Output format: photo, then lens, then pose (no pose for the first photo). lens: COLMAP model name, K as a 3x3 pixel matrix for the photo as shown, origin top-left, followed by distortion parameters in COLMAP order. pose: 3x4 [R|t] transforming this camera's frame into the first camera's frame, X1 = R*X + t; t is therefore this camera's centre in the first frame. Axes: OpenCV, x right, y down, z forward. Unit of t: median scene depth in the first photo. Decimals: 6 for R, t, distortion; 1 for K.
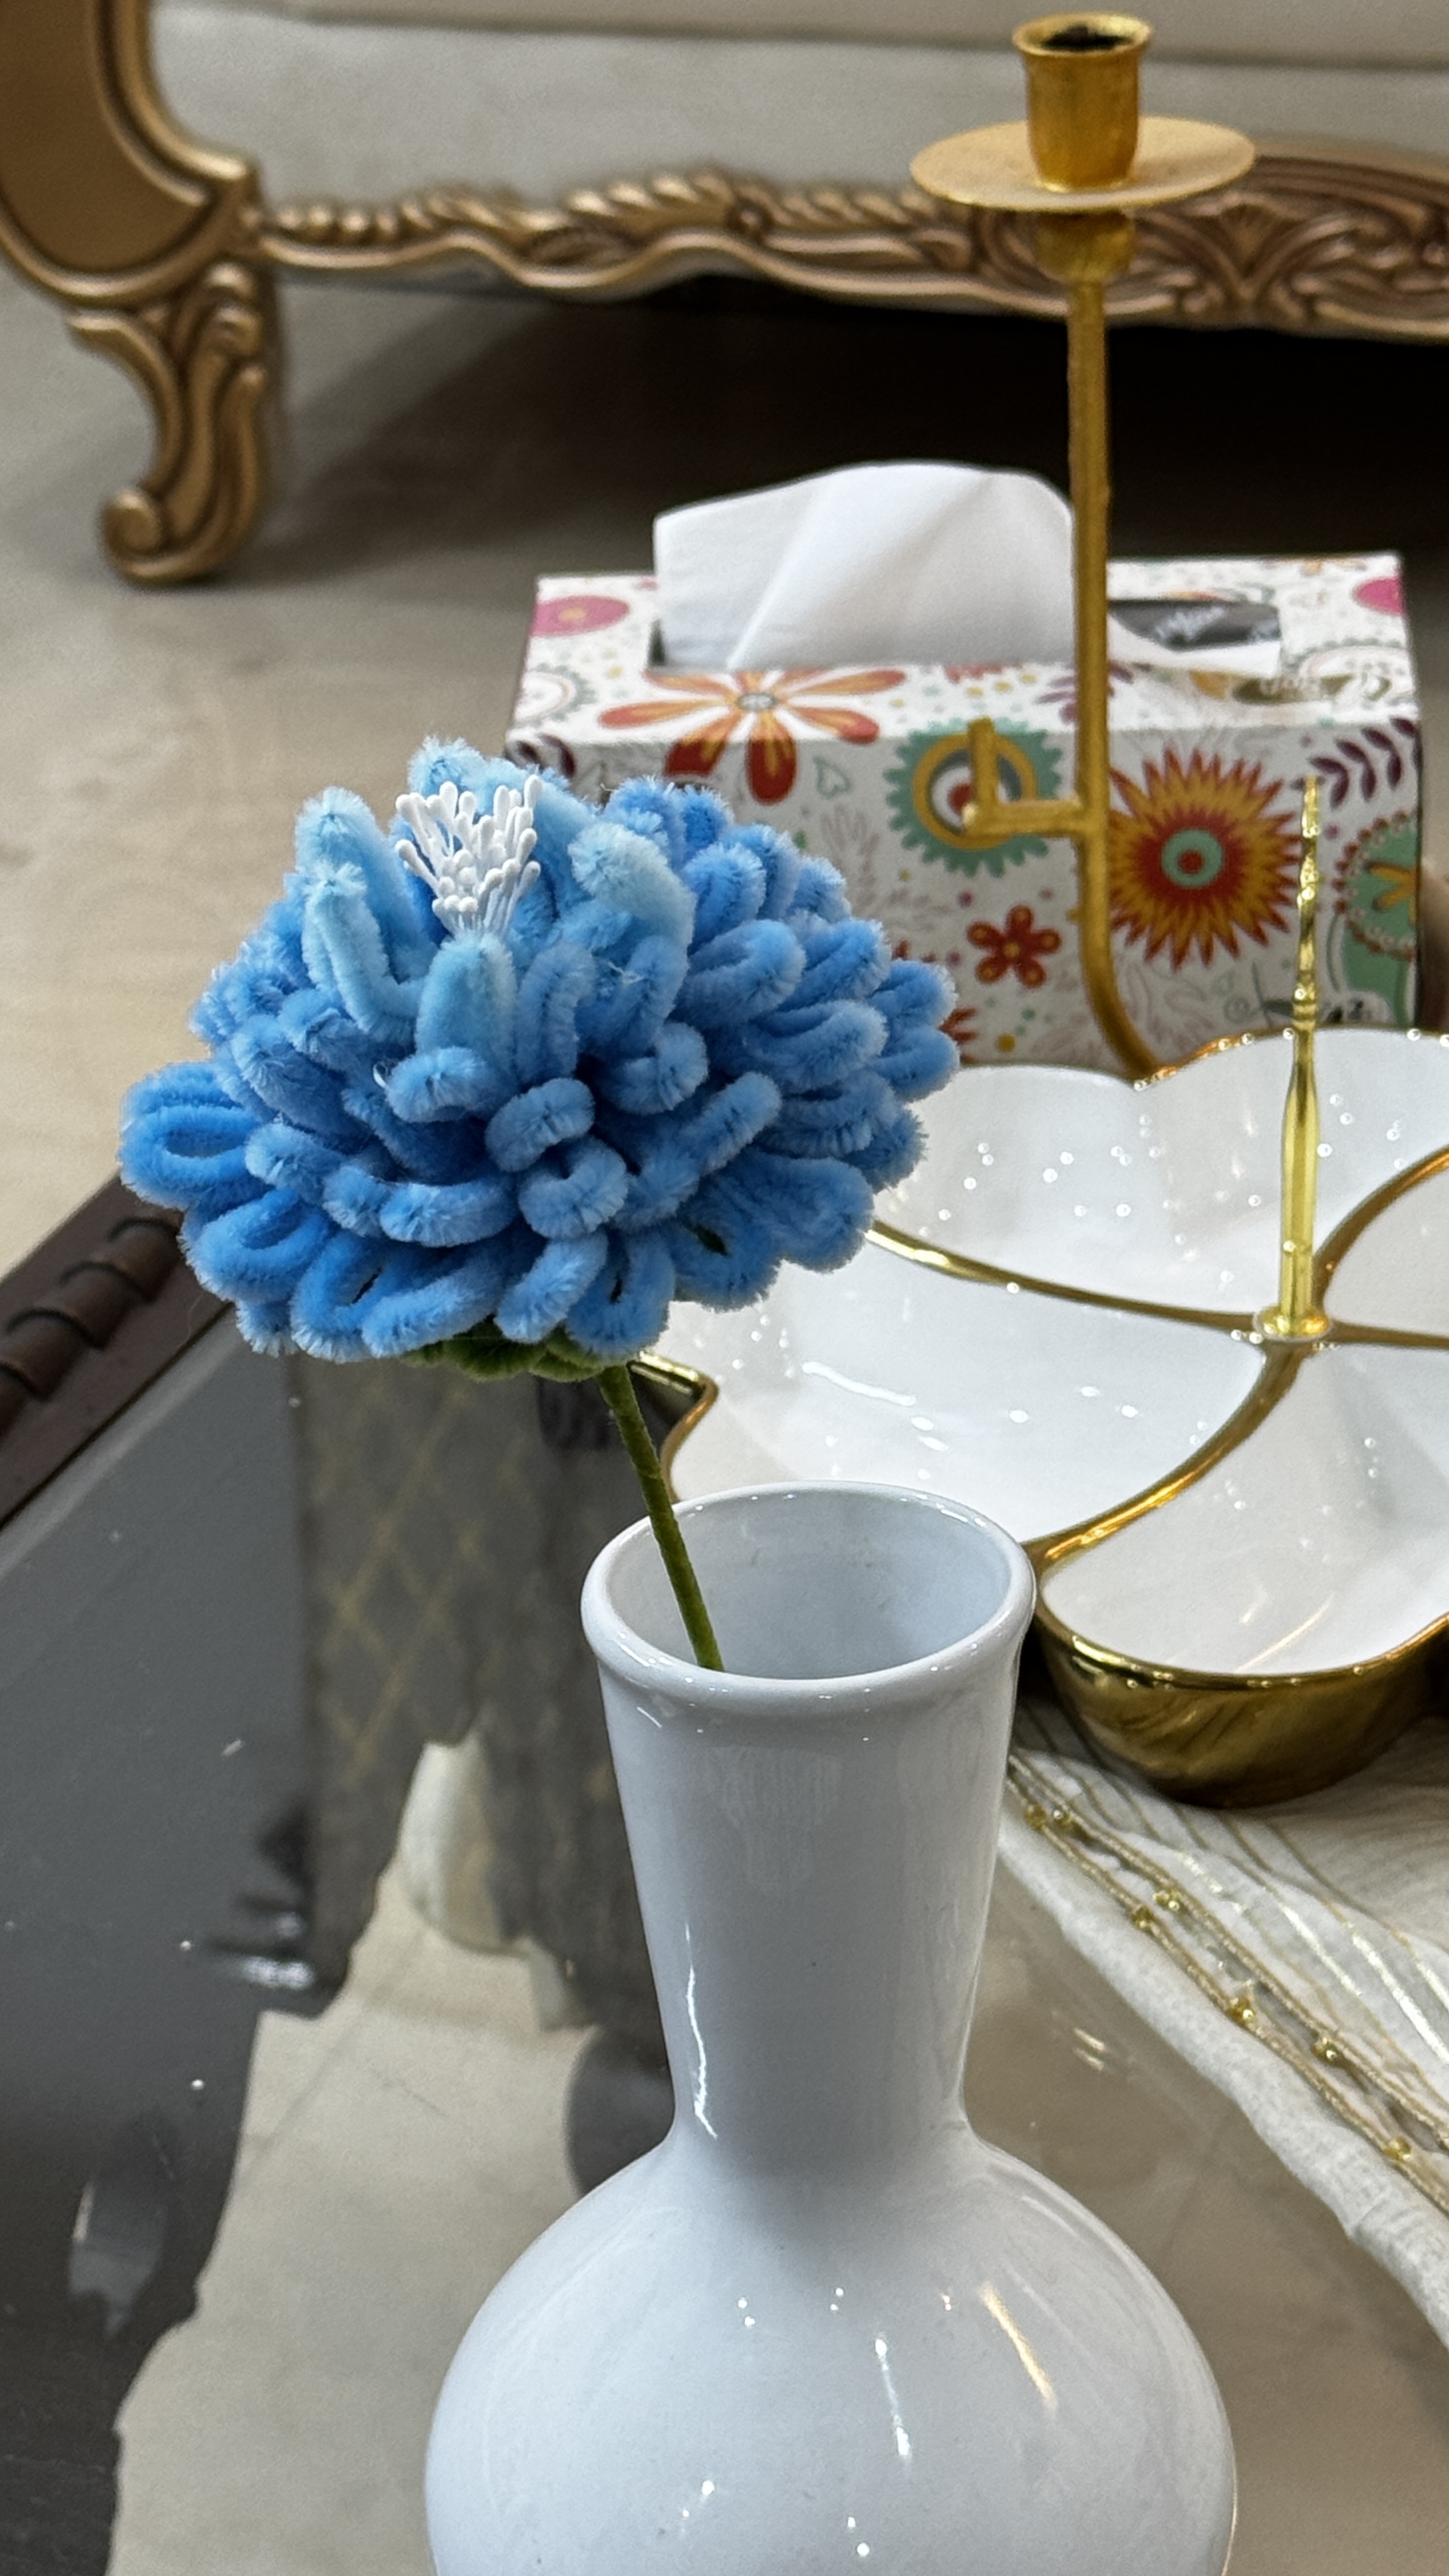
lens RADIAL K [[5633.0, 0, 723.0], [0, 5633.0, 1290.1], [0, 0, 1]] dist [0.040565, 0.238872]
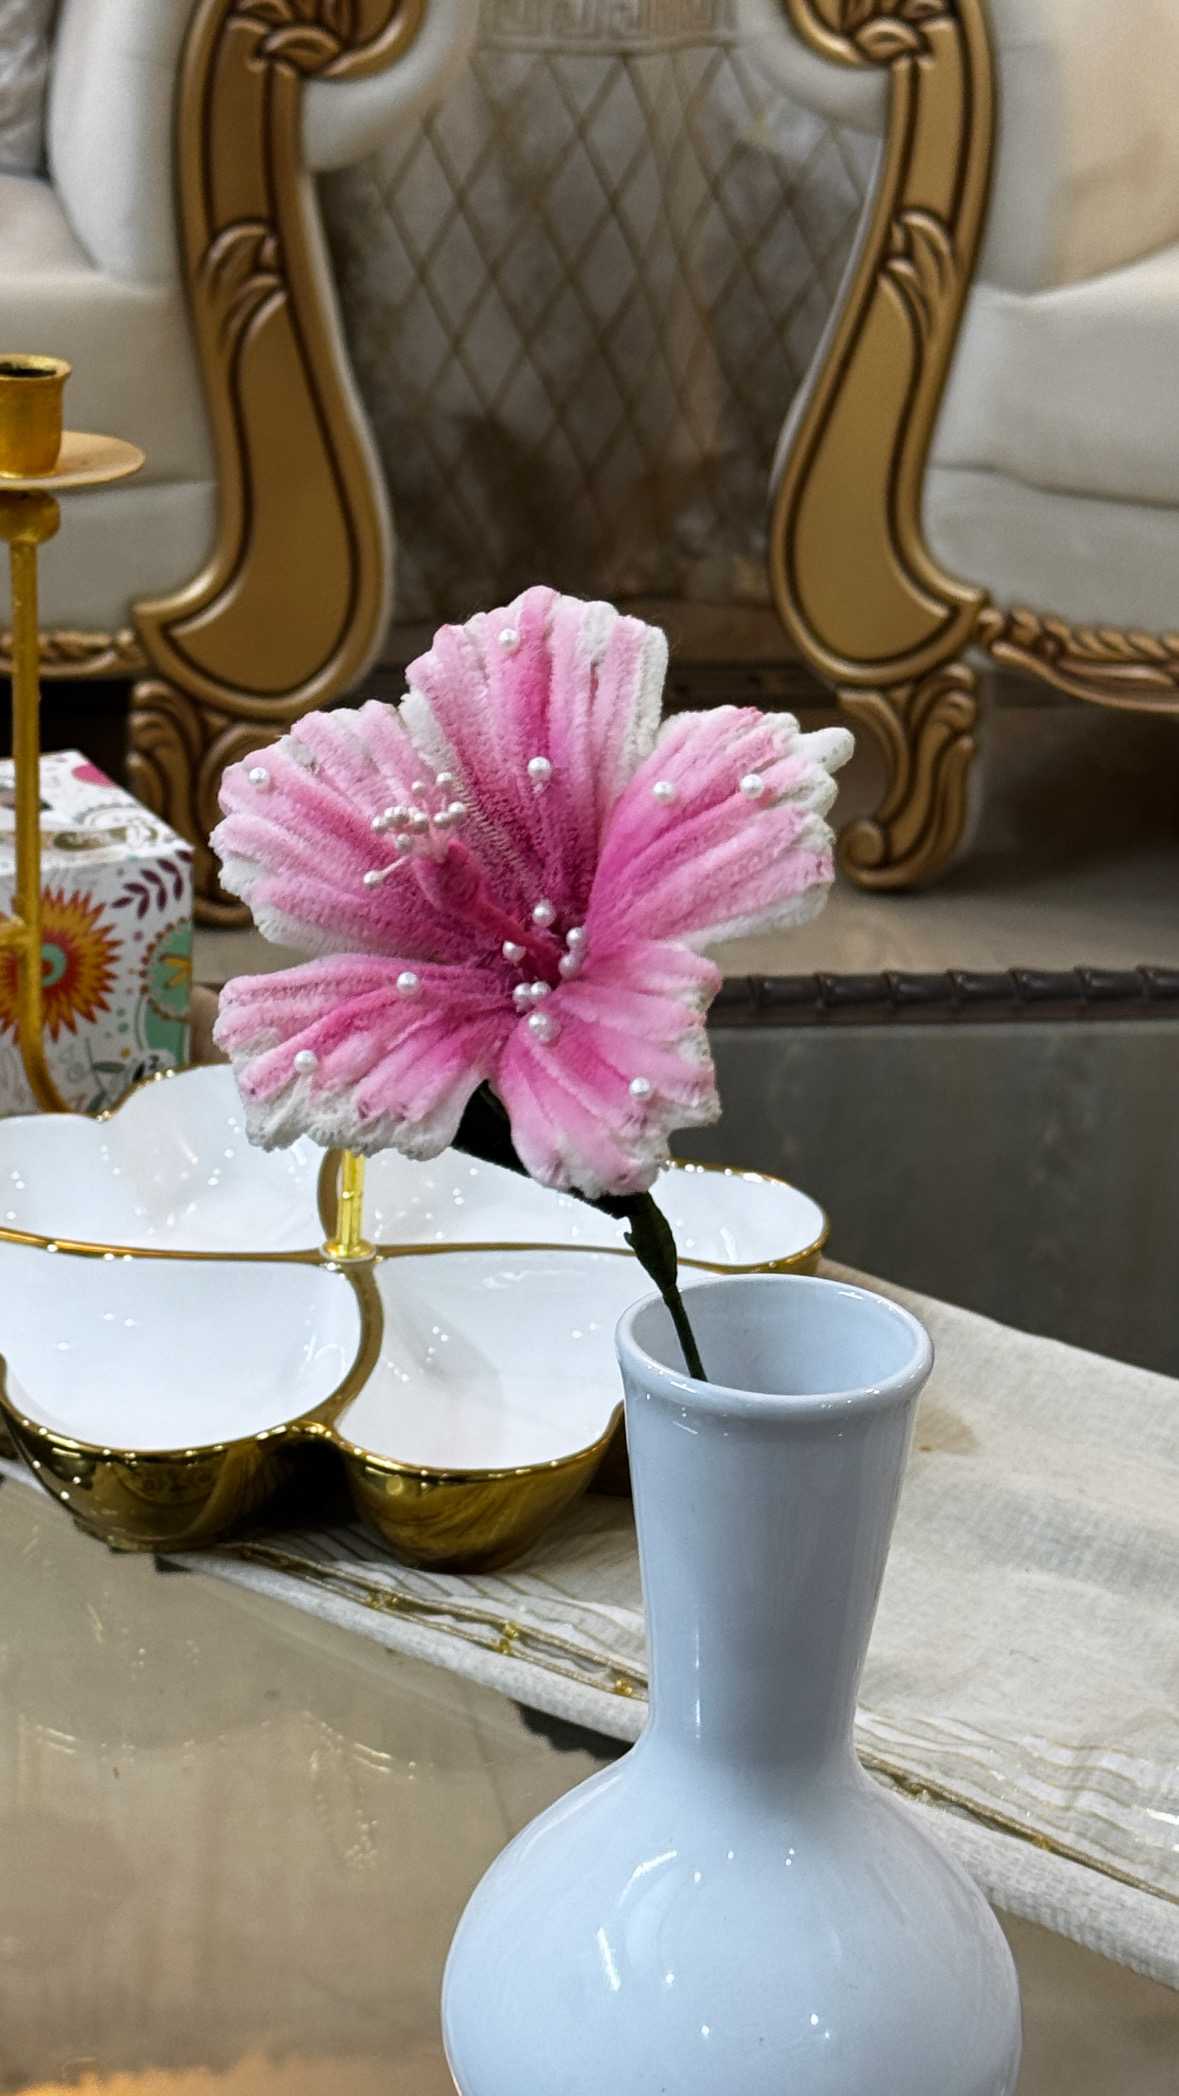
lens RADIAL K [[4048.4, 0, 590.0], [0, 4048.4, 1047.0], [0, 0, 1]] dist [-0.028832, -0.045581]
pose [[0.859762, -0.111985, 0.498266, -0.298145], [0.157182, 0.986326, -0.049542, 0.013374], [-0.485905, 0.120913, 0.865607, 0.077238]]
